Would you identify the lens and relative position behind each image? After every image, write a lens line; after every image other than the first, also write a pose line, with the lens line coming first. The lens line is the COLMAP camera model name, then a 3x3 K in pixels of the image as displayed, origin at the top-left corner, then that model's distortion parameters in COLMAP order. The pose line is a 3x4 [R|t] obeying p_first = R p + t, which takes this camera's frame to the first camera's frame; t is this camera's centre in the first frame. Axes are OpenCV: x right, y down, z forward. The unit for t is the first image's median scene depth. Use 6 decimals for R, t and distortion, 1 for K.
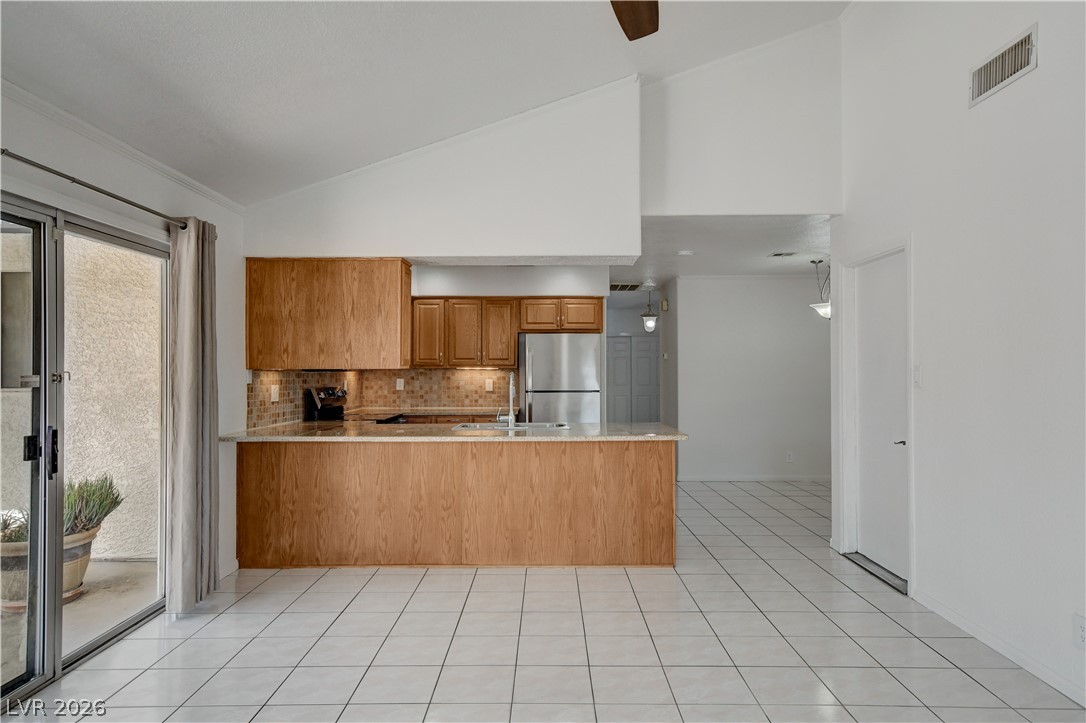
lens RADIAL K [[653.3, 0, 541.7], [0, 653.3, 363.9], [0, 0, 1]] dist [0.001231, 0.000050]
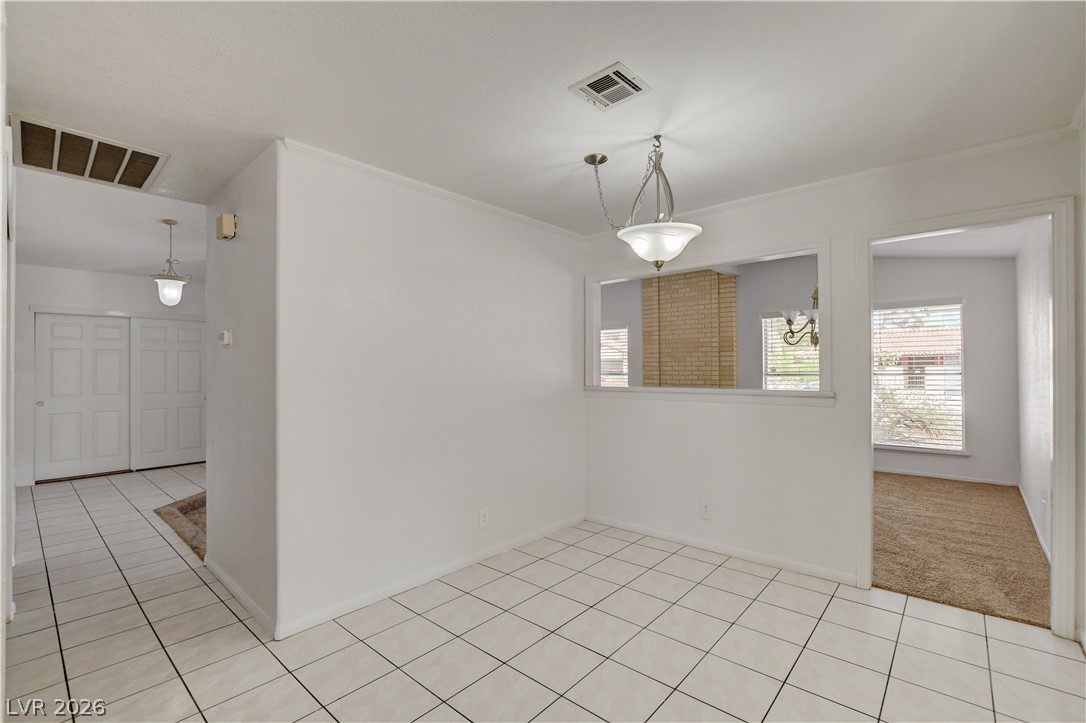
lens RADIAL K [[476.9, 0, 536.0], [0, 476.9, 367.2], [0, 0, 1]] dist [-0.003136, -0.000200]
pose [[0.664960, 0.002197, 0.746876, 0.062140], [-0.006935, 0.999971, 0.003233, 0.004635], [-0.746847, -0.007330, 0.664956, 0.458115]]
